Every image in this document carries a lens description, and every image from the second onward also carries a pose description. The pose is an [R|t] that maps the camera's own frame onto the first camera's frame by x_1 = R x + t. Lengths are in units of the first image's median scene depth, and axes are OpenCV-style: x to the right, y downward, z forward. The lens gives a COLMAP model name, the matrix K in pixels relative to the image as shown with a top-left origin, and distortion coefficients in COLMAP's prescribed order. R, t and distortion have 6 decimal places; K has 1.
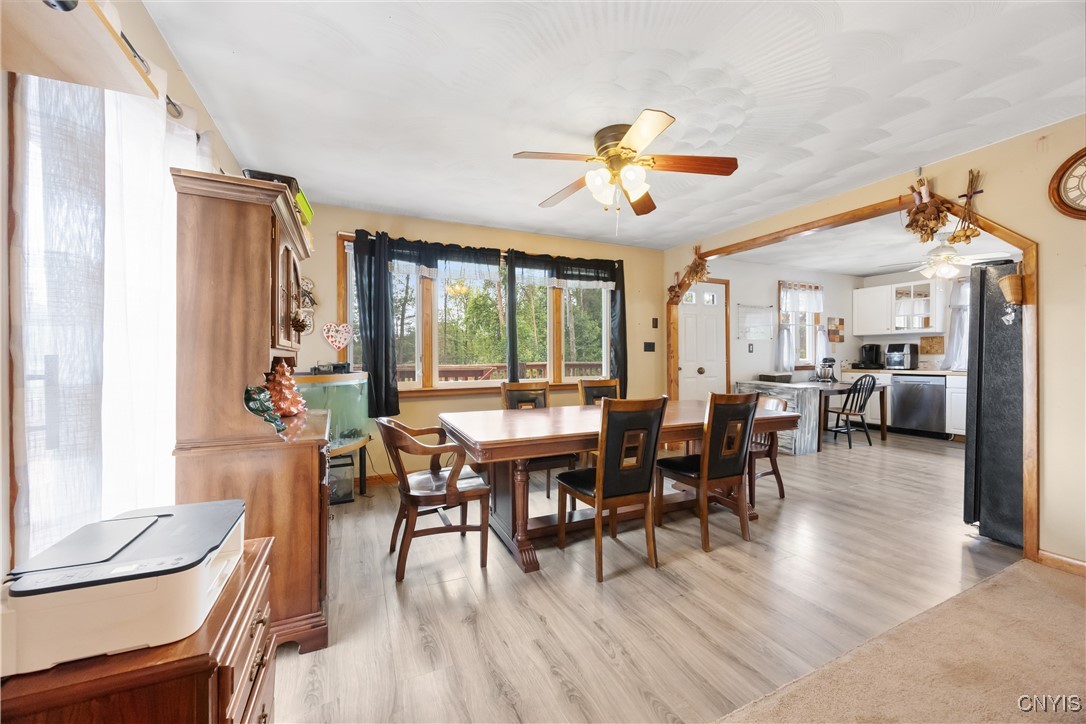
lens RADIAL K [[416.0, 0, 541.8], [0, 416.0, 358.5], [0, 0, 1]] dist [0.000308, 0.000070]
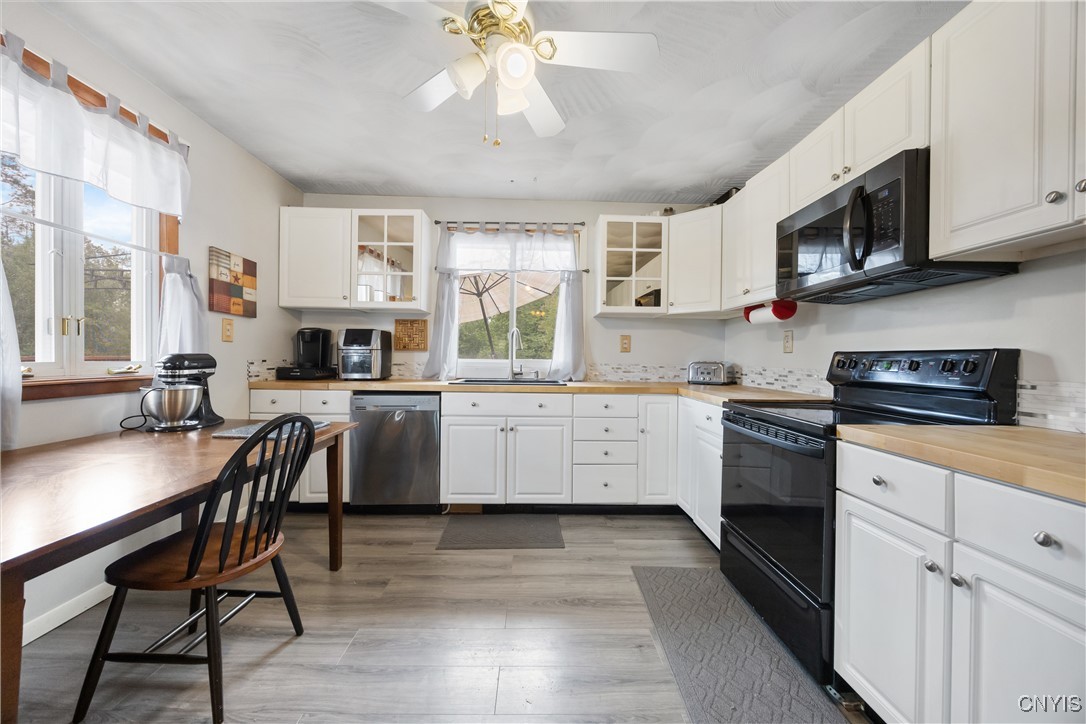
lens RADIAL K [[416.0, 0, 540.8], [0, 416.0, 361.7], [0, 0, 1]] dist [0.000308, 0.000070]
pose [[0.414083, 0.002991, 0.910234, 0.493831], [-0.011110, 0.999937, 0.001769, 0.000842], [-0.910171, -0.010845, 0.414090, 0.600929]]
